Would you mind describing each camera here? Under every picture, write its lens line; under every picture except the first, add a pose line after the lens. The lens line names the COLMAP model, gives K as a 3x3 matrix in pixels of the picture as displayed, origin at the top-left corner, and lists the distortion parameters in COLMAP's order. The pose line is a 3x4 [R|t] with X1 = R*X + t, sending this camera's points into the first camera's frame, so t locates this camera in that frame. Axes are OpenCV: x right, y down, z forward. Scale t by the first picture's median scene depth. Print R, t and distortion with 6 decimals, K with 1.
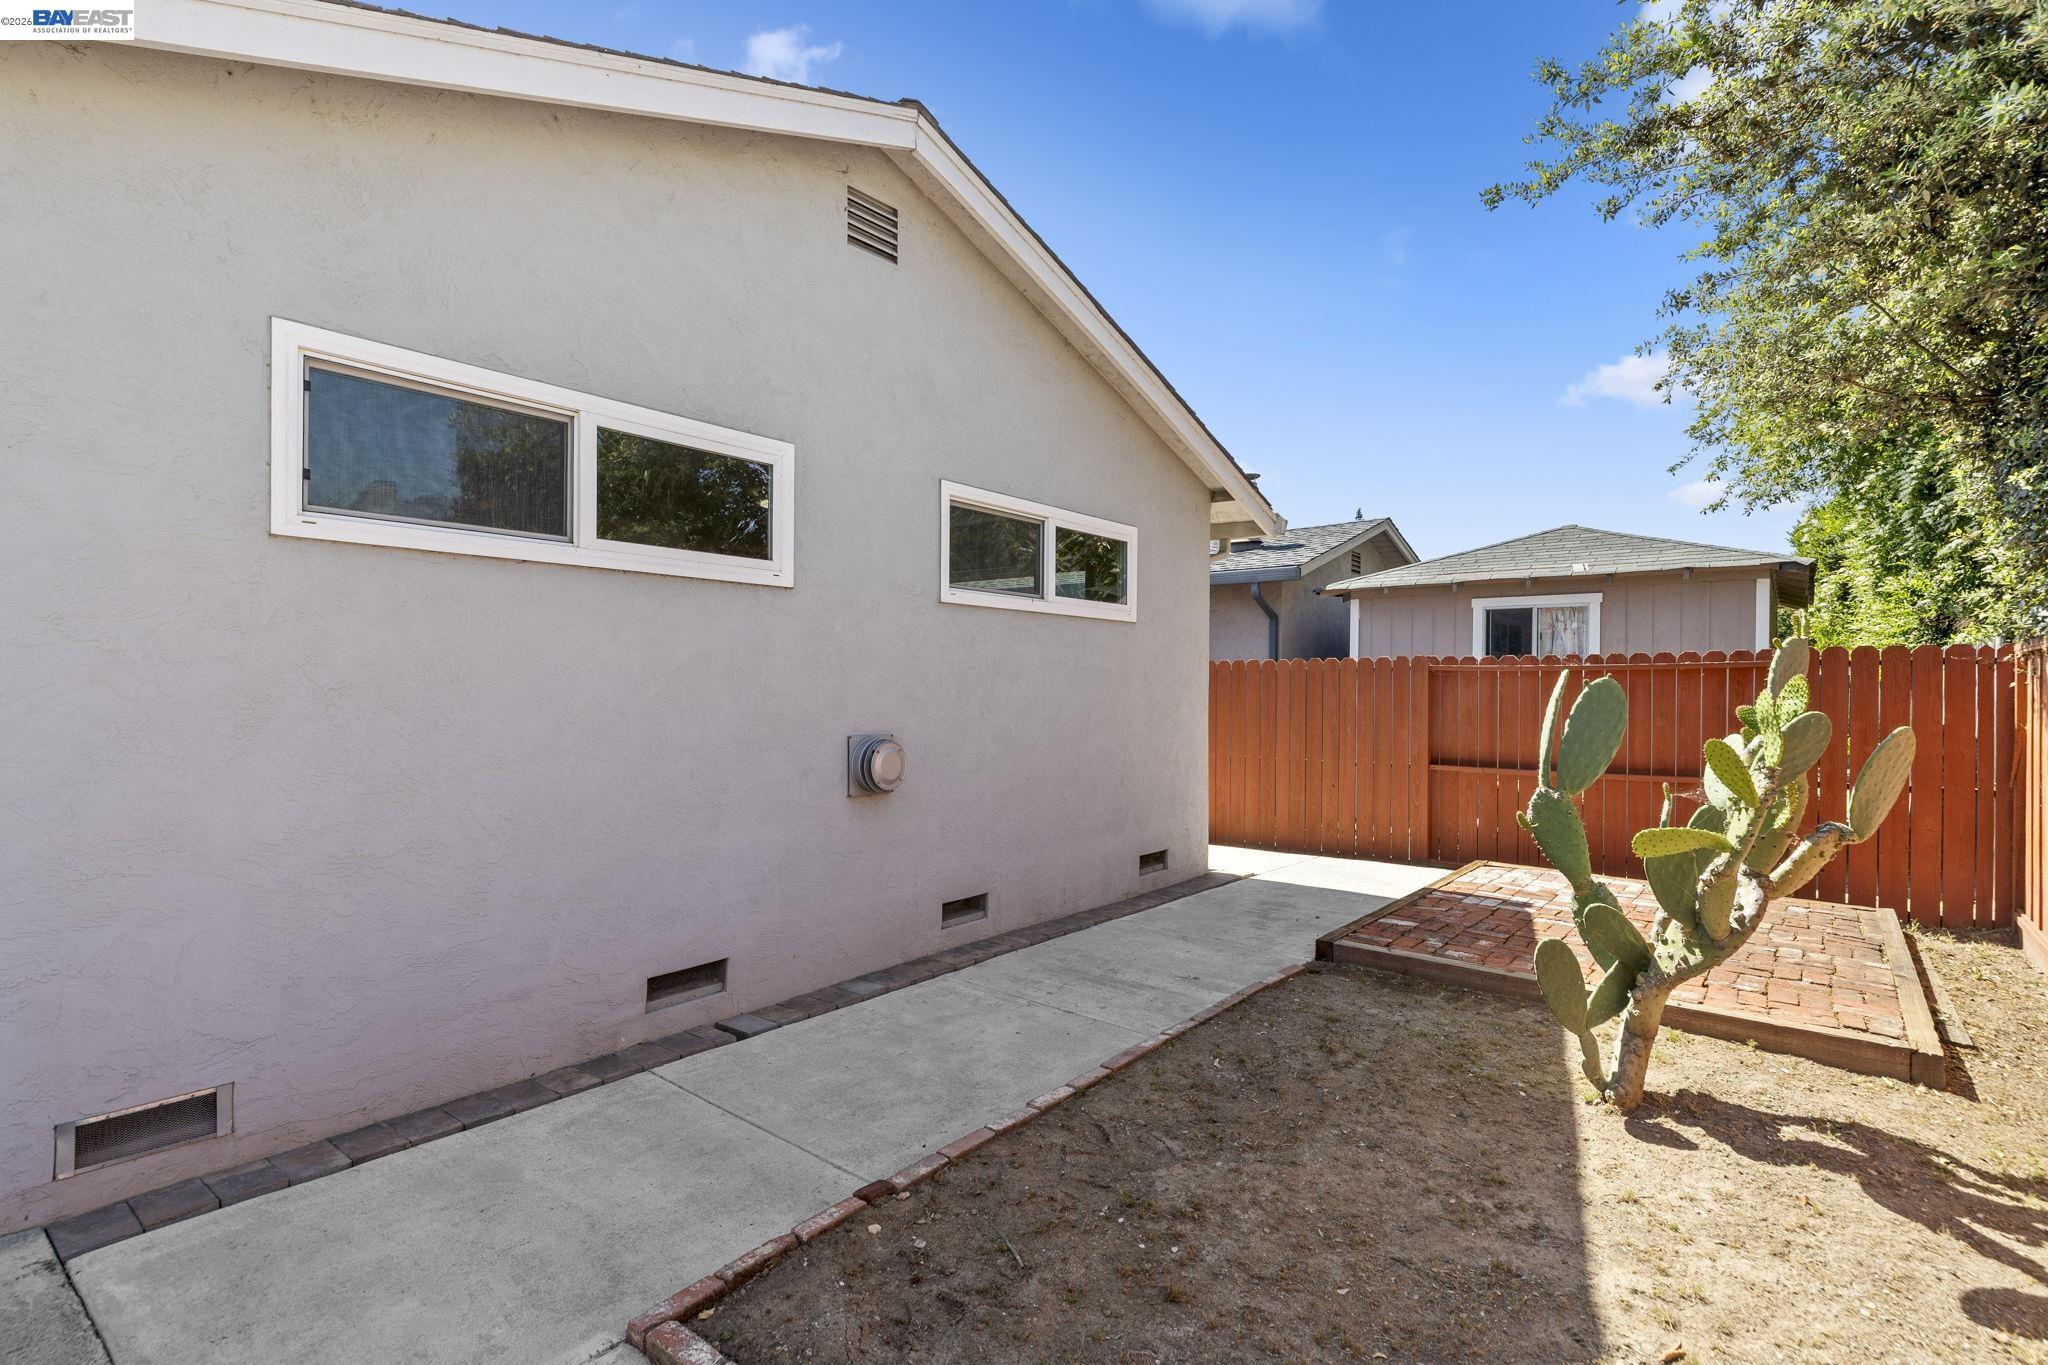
lens RADIAL K [[964.8, 0, 1026.3], [0, 964.8, 686.5], [0, 0, 1]] dist [0.018290, 0.000569]
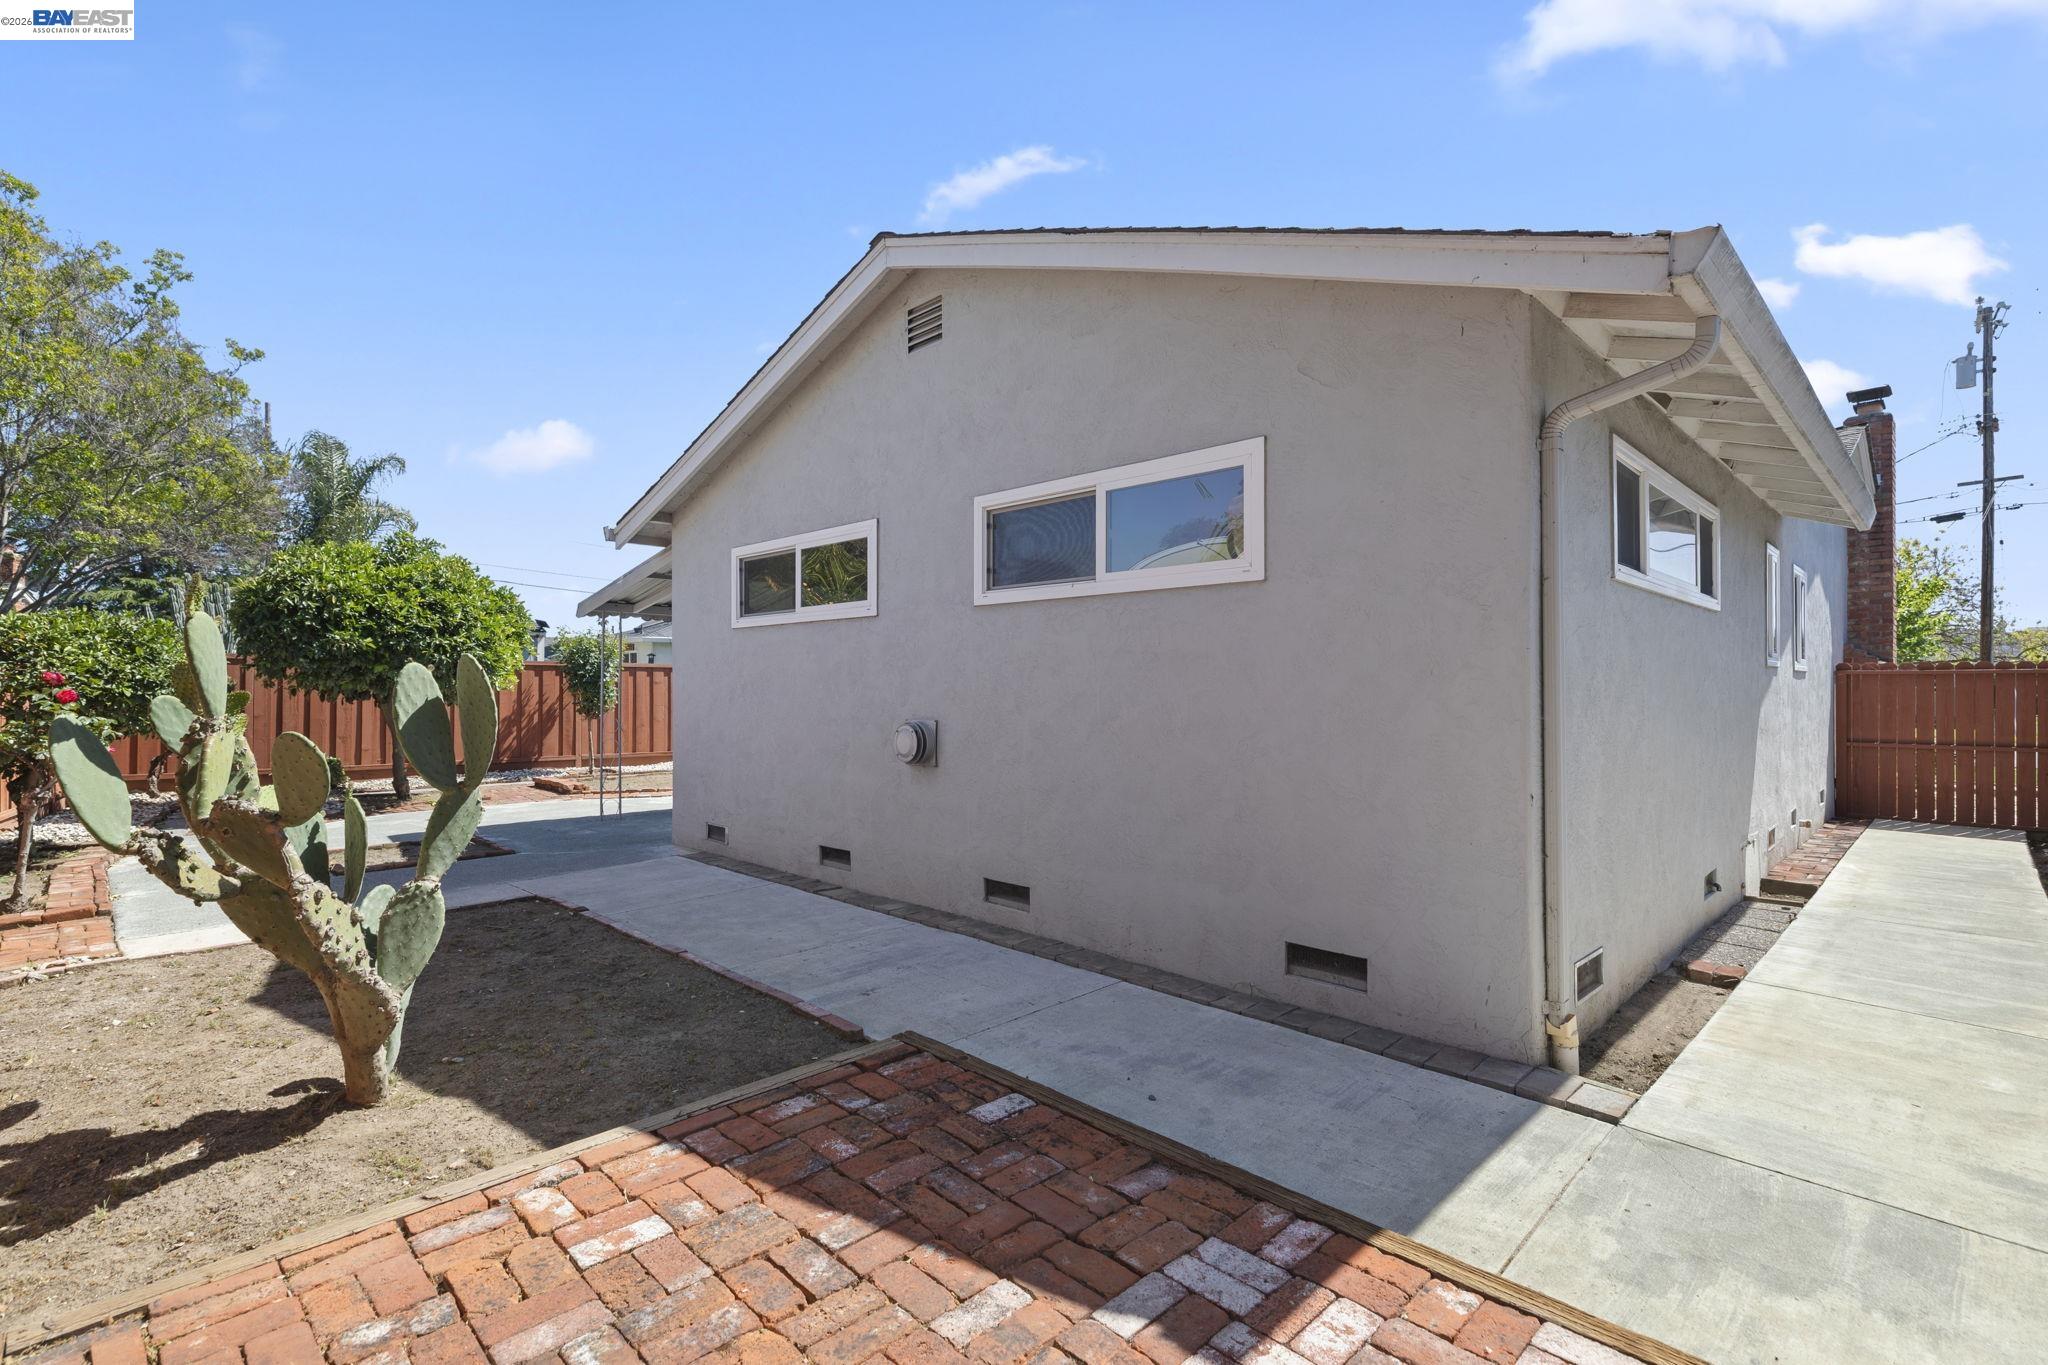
lens RADIAL K [[955.9, 0, 1017.8], [0, 955.9, 676.1], [0, 0, 1]] dist [0.027895, -0.000071]
pose [[-0.112017, -0.015669, -0.993583, 1.087018], [0.001434, 0.999872, -0.015930, 0.012819], [0.993705, -0.003210, -0.111980, 1.262745]]
